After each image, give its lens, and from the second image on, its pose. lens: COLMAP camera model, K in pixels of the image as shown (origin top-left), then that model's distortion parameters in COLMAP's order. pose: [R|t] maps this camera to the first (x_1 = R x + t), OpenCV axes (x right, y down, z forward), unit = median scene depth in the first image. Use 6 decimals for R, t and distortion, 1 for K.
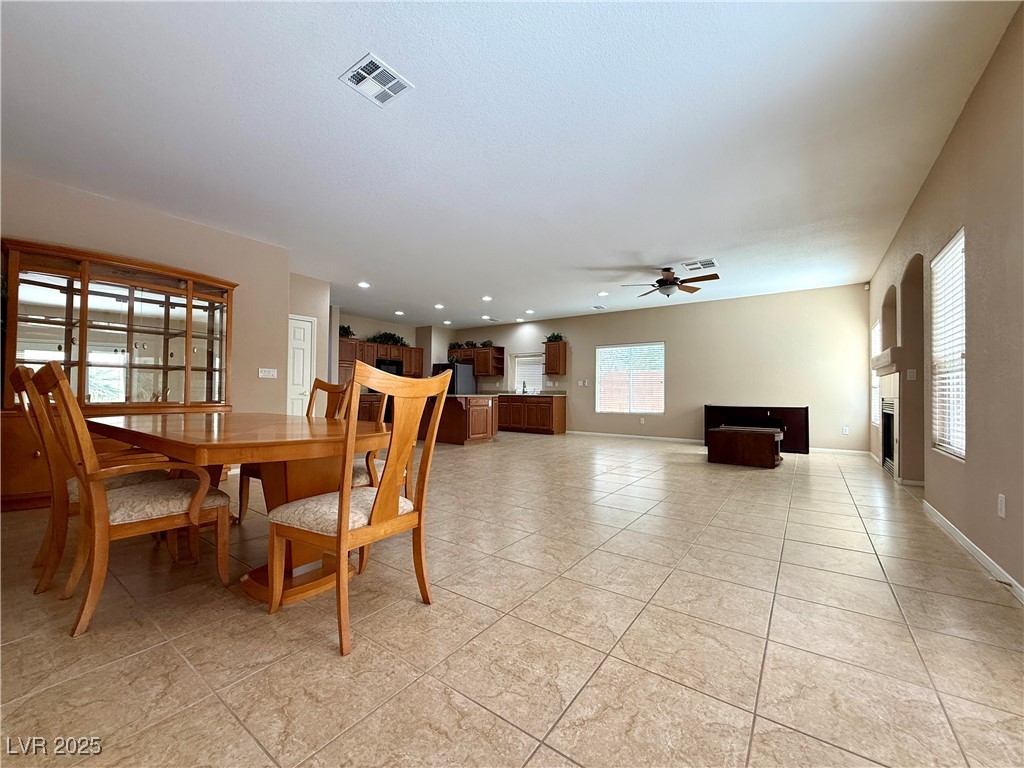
lens RADIAL K [[408.0, 0, 509.7], [0, 408.0, 385.7], [0, 0, 1]] dist [-0.001479, 0.000803]
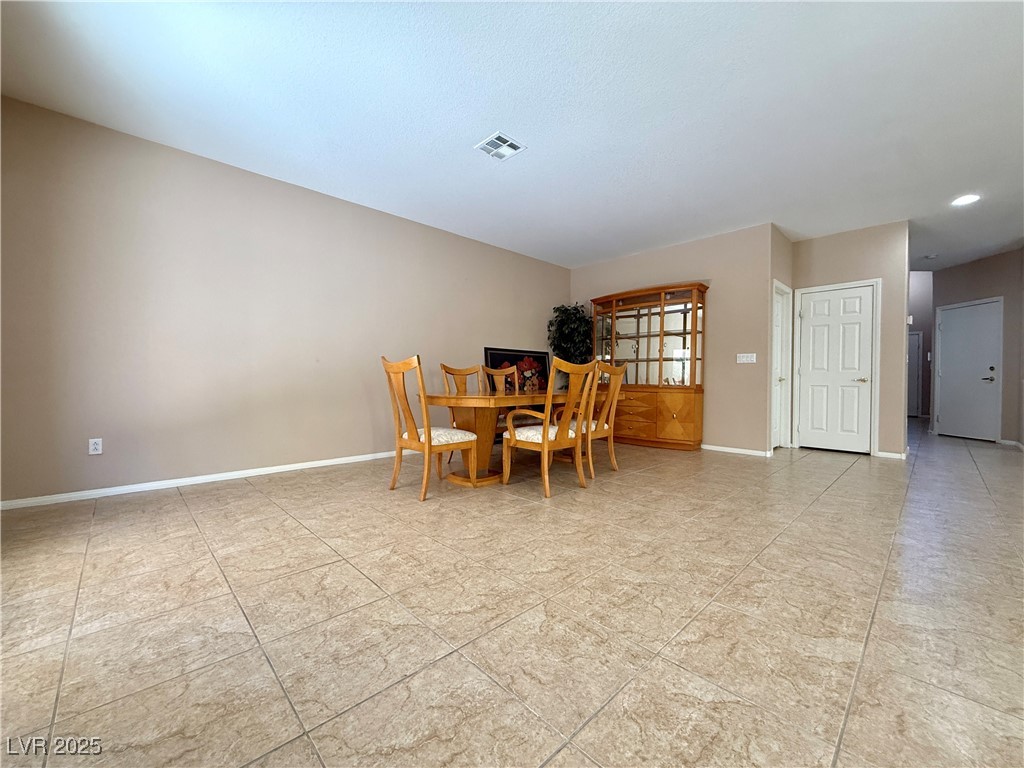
lens RADIAL K [[408.0, 0, 513.0], [0, 408.0, 384.9], [0, 0, 1]] dist [-0.001479, 0.000803]
pose [[-0.173198, 0.002954, -0.984883, 1.237007], [0.010211, 0.999947, 0.001204, 0.069632], [0.984834, -0.009848, -0.173219, 1.522611]]
